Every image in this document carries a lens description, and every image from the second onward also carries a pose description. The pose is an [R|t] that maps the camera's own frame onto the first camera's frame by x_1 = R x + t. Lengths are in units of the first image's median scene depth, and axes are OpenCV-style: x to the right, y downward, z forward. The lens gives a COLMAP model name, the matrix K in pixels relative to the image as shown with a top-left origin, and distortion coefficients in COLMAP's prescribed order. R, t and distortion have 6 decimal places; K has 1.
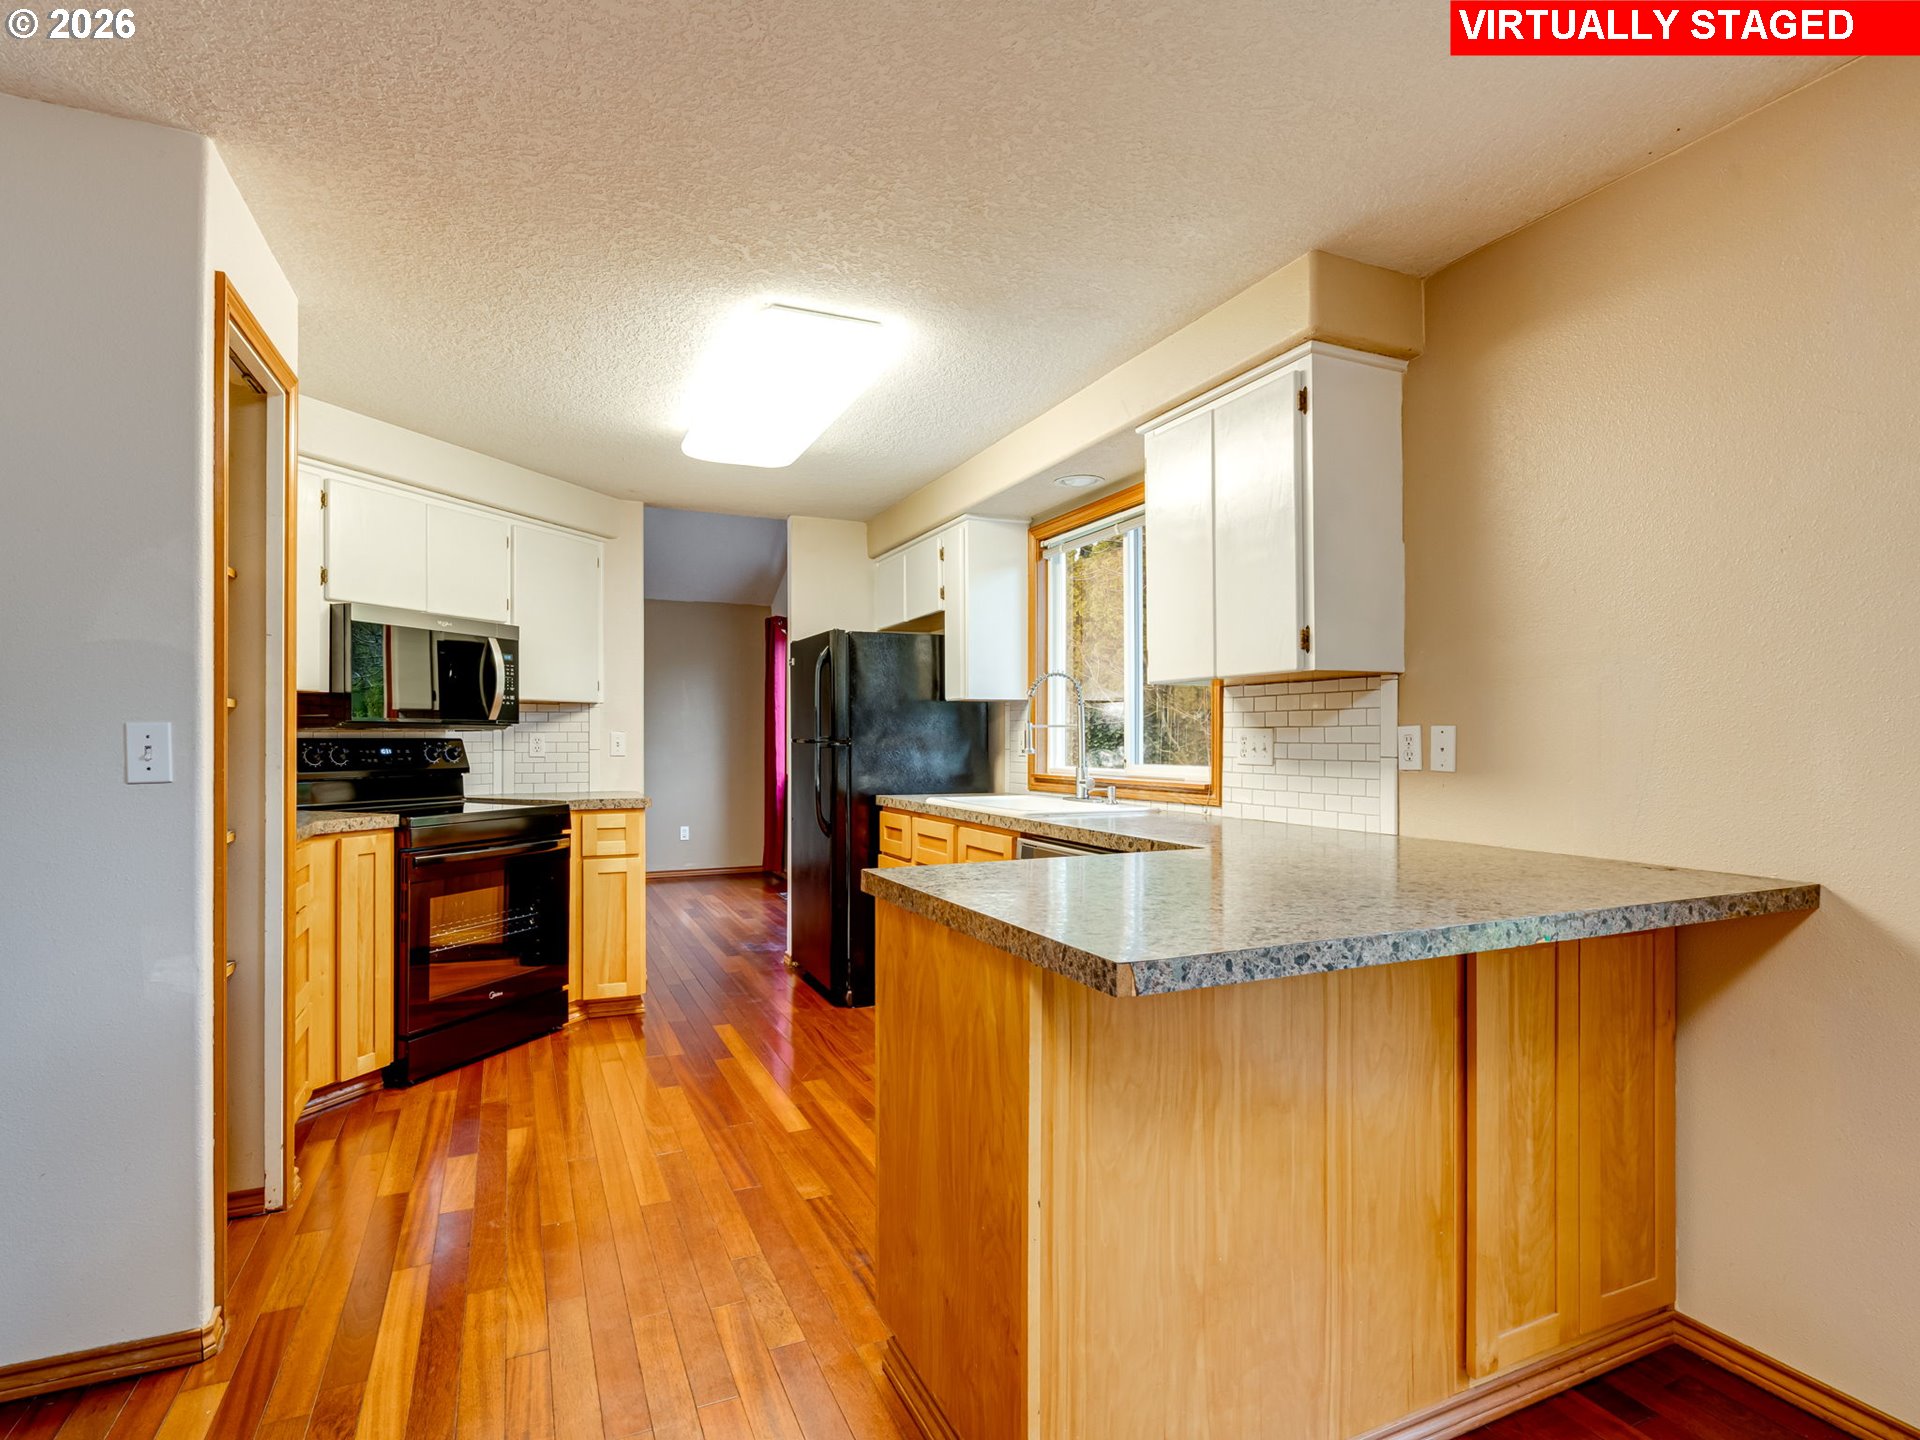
lens RADIAL K [[982.1, 0, 958.4], [0, 982.1, 728.6], [0, 0, 1]] dist [-0.010110, 0.004912]
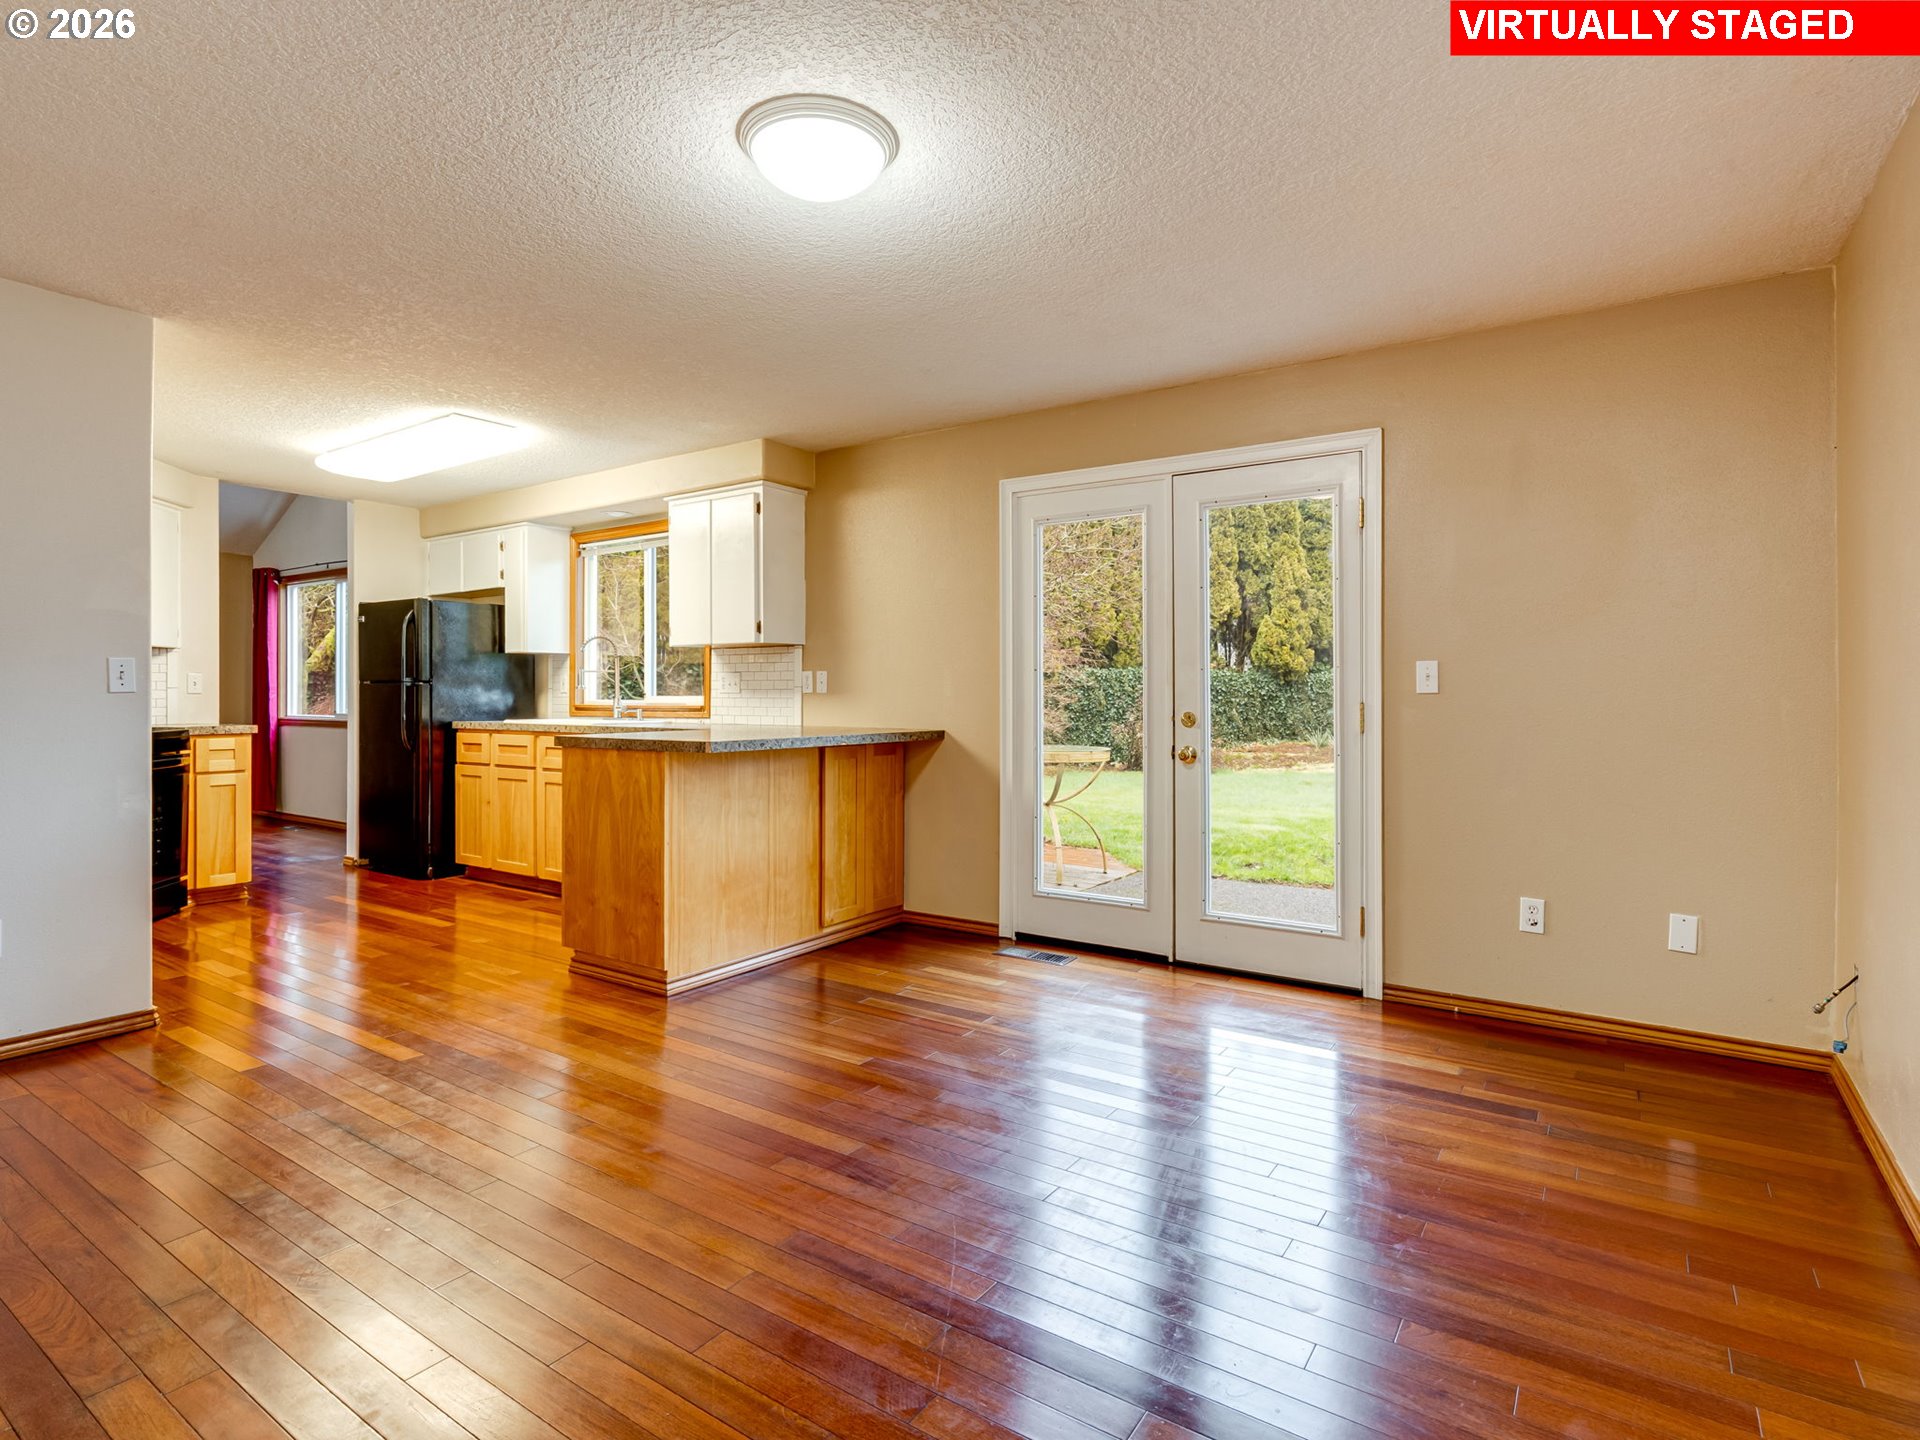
lens RADIAL K [[982.1, 0, 943.0], [0, 982.1, 699.1], [0, 0, 1]] dist [-0.010110, 0.004912]
pose [[0.858094, -0.001527, 0.513491, -0.311422], [-0.005839, 0.999902, 0.012731, 0.024499], [-0.513460, -0.013922, 0.858001, -0.806946]]
